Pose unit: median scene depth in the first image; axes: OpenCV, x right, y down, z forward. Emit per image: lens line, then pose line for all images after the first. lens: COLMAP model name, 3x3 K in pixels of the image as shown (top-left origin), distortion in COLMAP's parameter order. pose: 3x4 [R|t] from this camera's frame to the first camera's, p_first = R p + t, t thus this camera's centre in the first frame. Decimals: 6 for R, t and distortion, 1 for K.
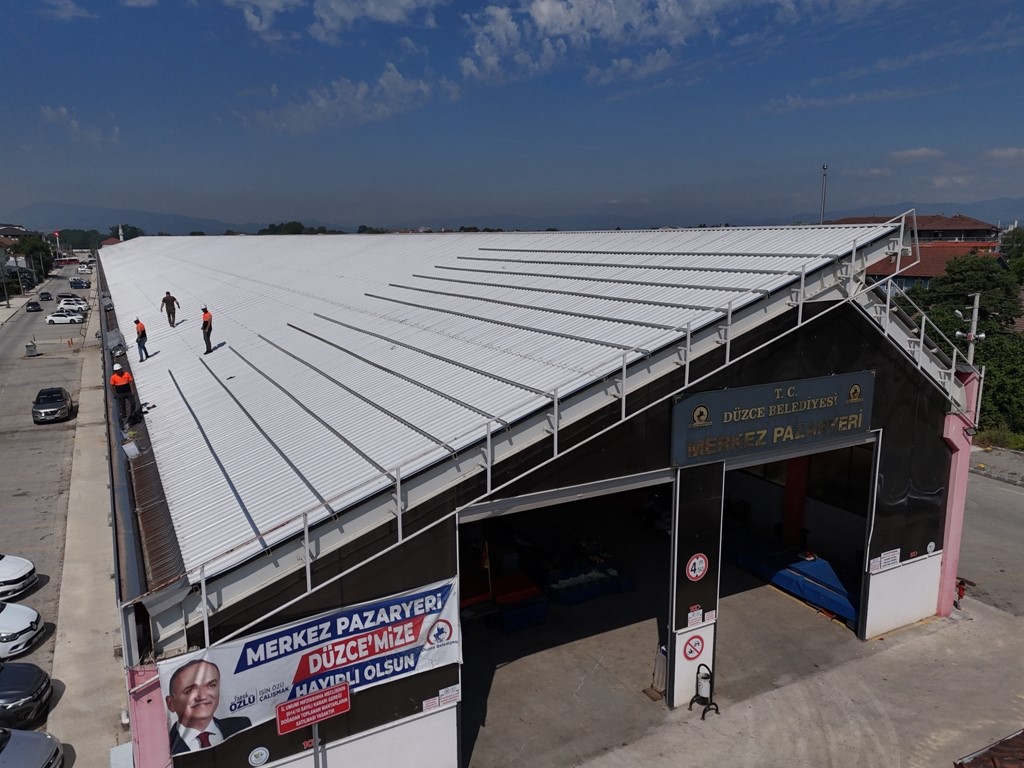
lens RADIAL K [[775.1, 0, 512.0], [0, 775.1, 384.0], [0, 0, 1]] dist [0.002340, -0.000893]
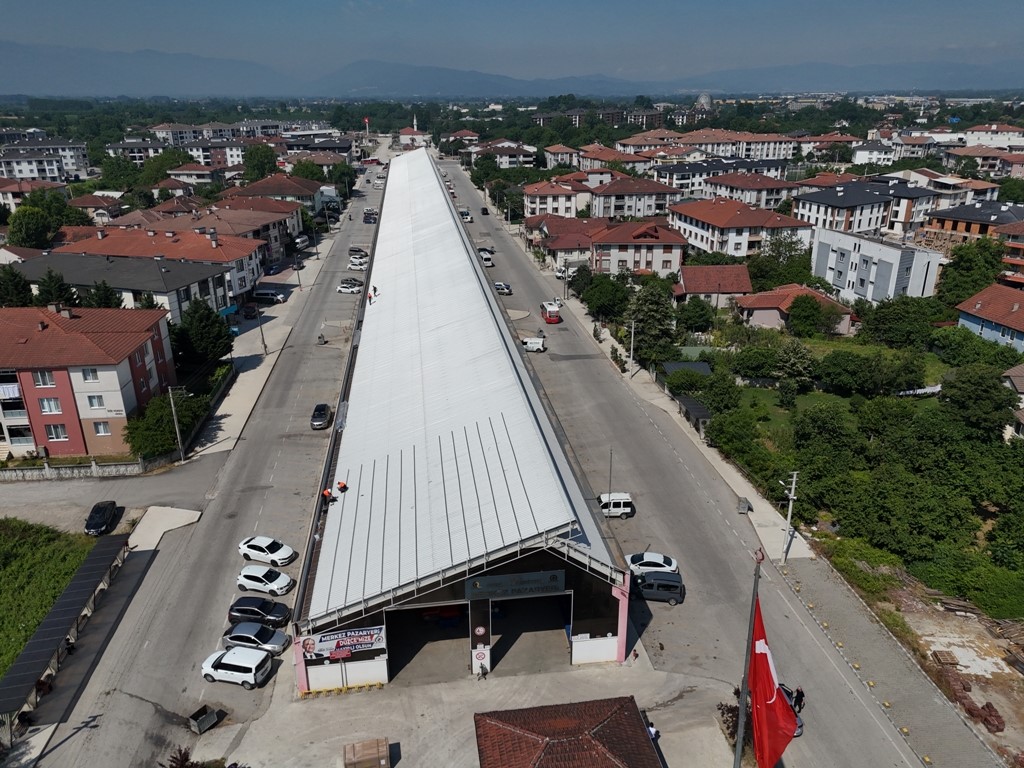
lens RADIAL K [[775.1, 0, 512.0], [0, 775.1, 384.0], [0, 0, 1]] dist [0.002340, -0.000893]
pose [[0.936528, 0.123052, -0.328290, 1.230637], [-0.066106, 0.981565, 0.179335, -1.225815], [0.344305, -0.146250, 0.927397, -1.530207]]
